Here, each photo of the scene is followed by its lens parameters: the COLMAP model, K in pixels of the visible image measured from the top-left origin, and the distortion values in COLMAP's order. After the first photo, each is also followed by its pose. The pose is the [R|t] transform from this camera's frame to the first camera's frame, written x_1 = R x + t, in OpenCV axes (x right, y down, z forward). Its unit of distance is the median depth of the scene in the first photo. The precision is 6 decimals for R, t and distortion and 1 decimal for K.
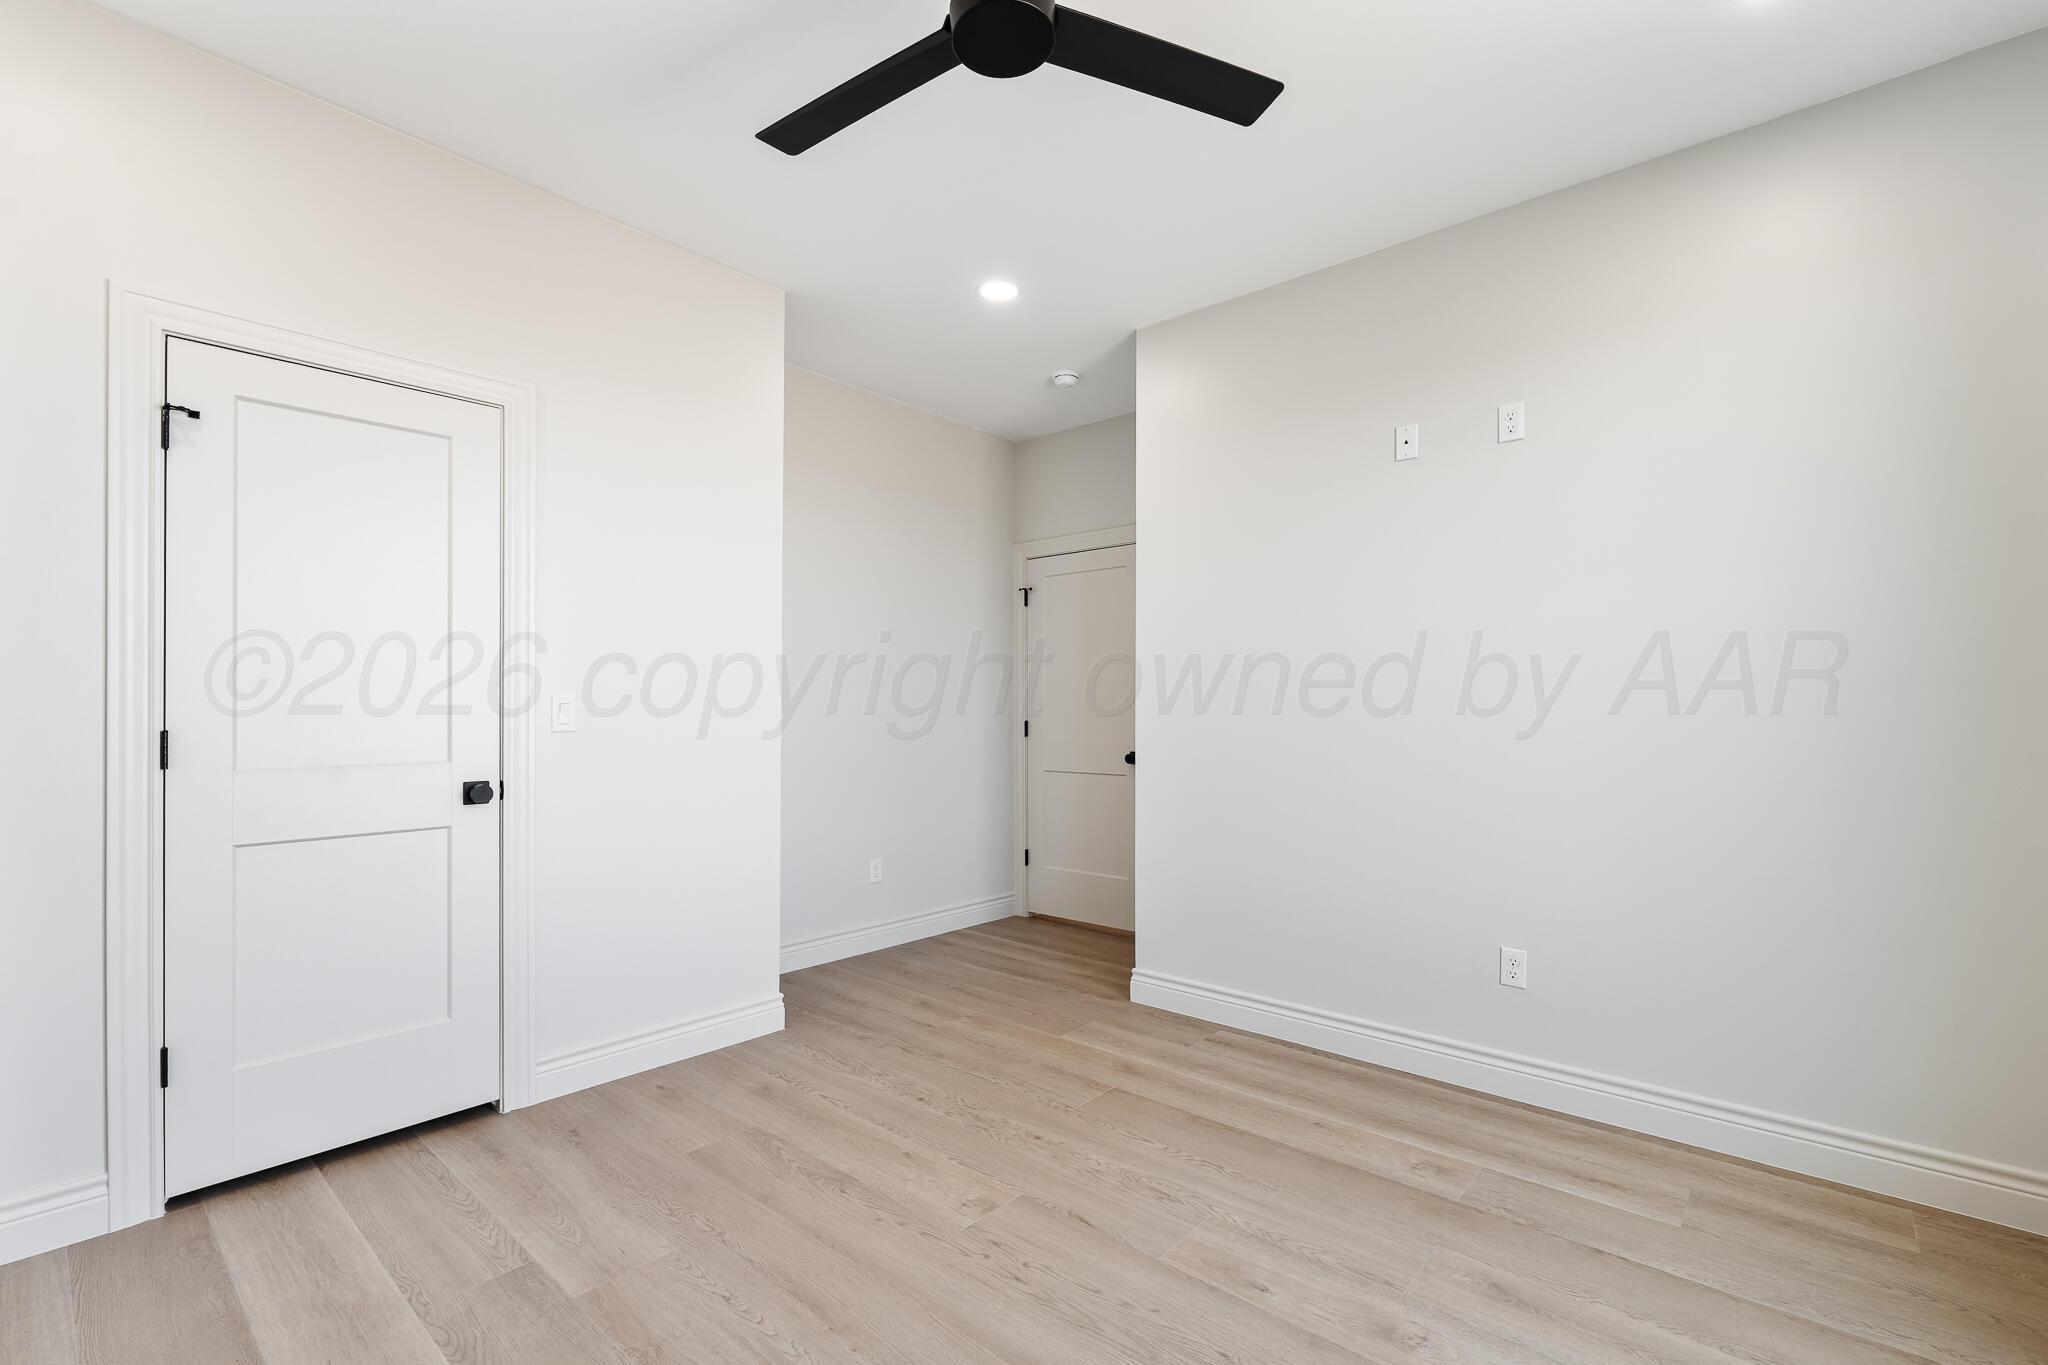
lens RADIAL K [[914.1, 0, 1024.0], [0, 914.1, 682.5], [0, 0, 1]] dist [-0.001987, -0.000203]
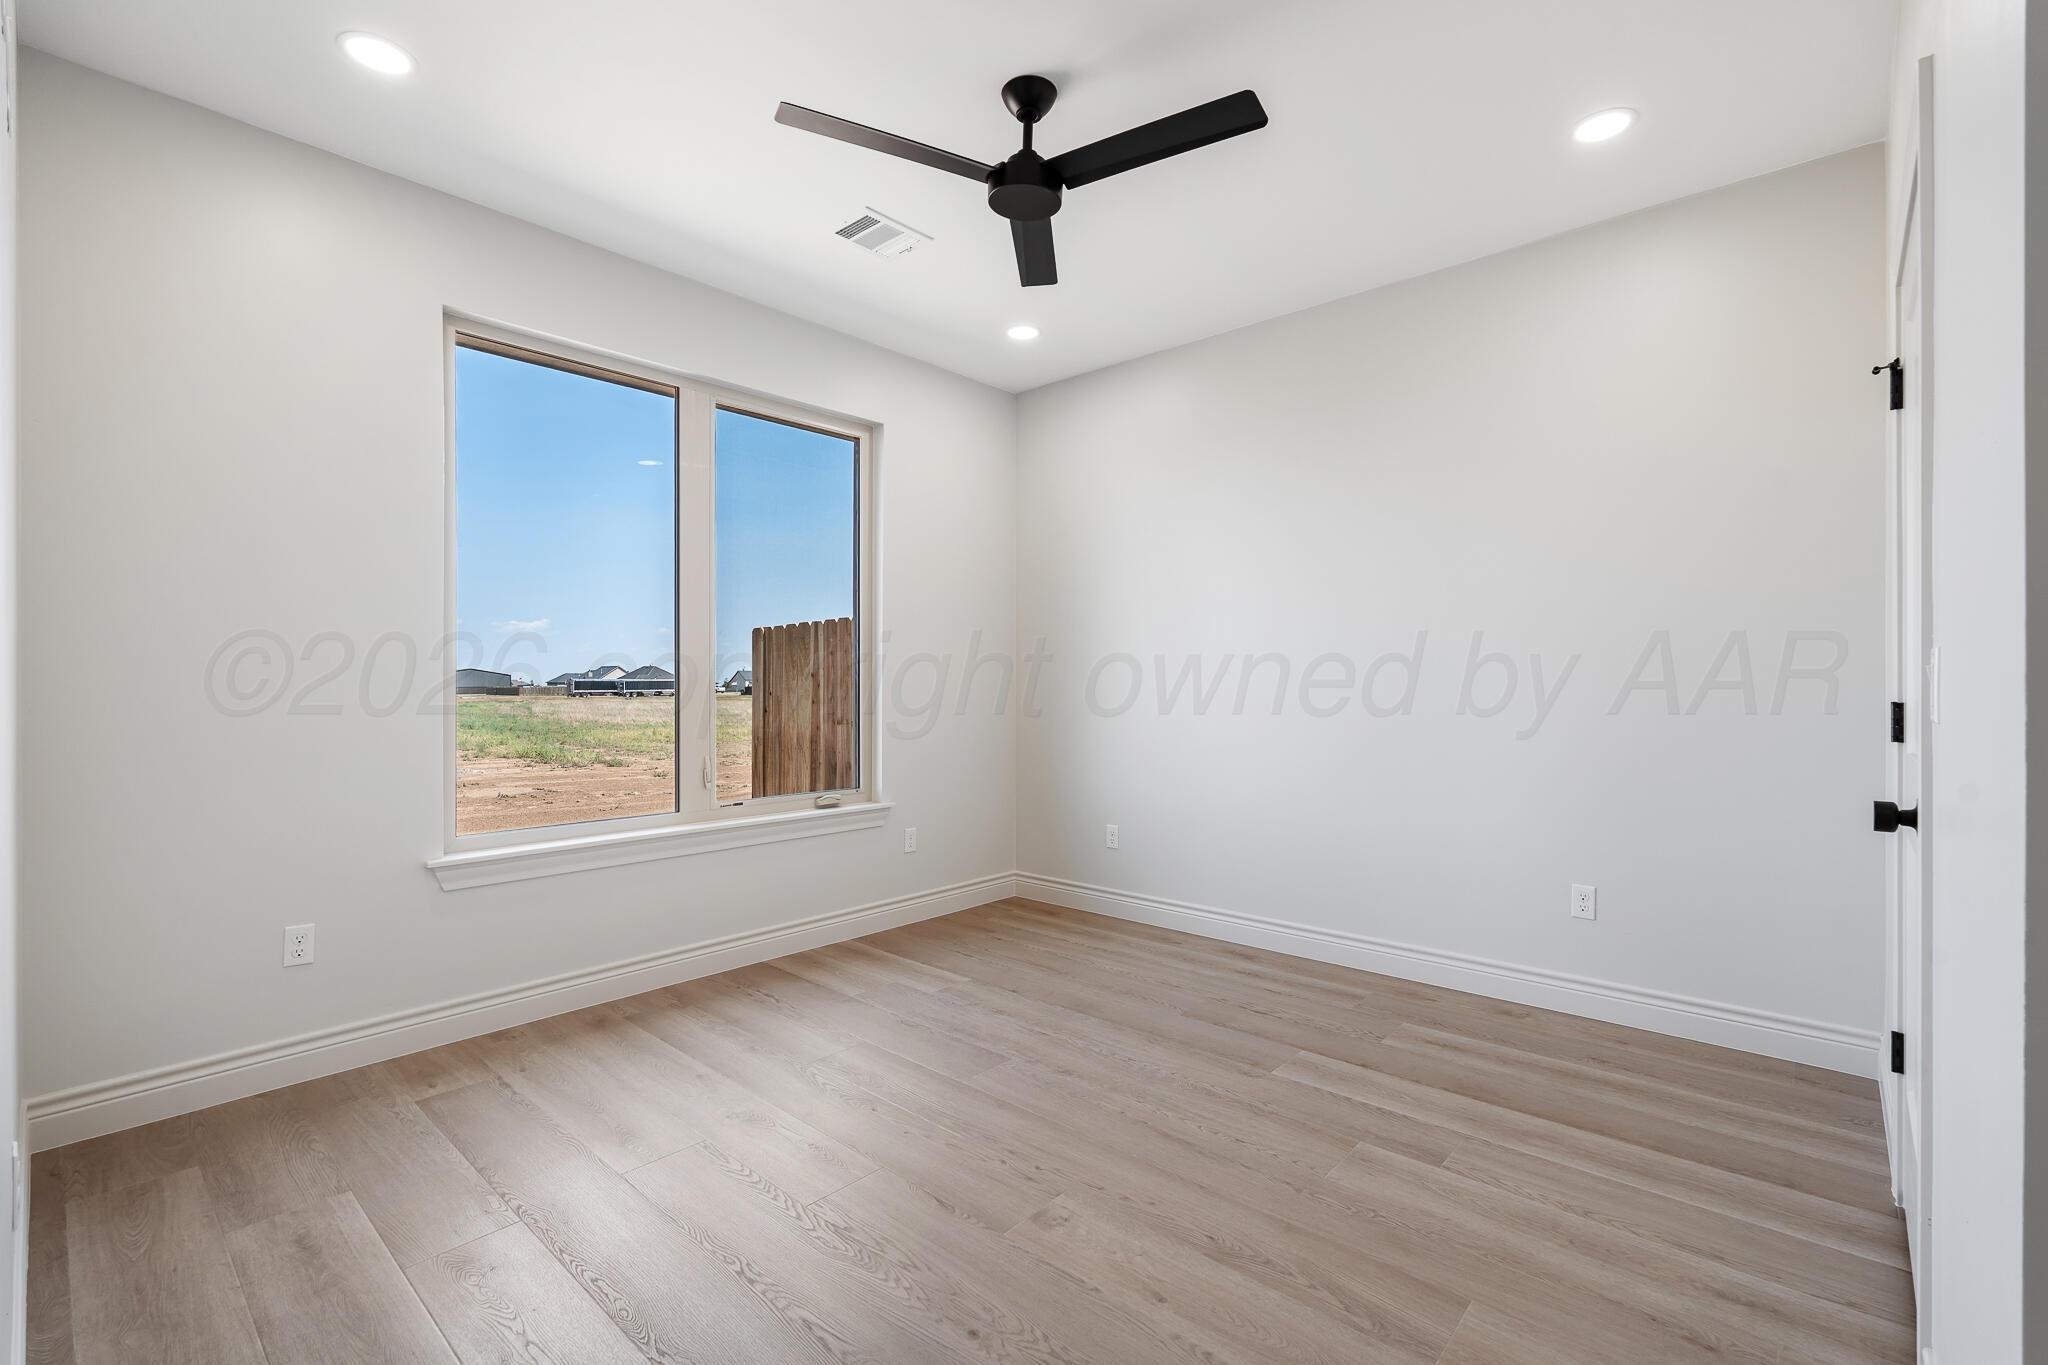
lens RADIAL K [[914.1, 0, 1024.0], [0, 914.1, 682.5], [0, 0, 1]] dist [-0.001987, -0.000203]
pose [[-0.999939, -0.002126, 0.010858, -0.031102], [-0.002434, 0.999594, -0.028396, 0.059867], [-0.010793, -0.028421, -0.999538, 1.917673]]
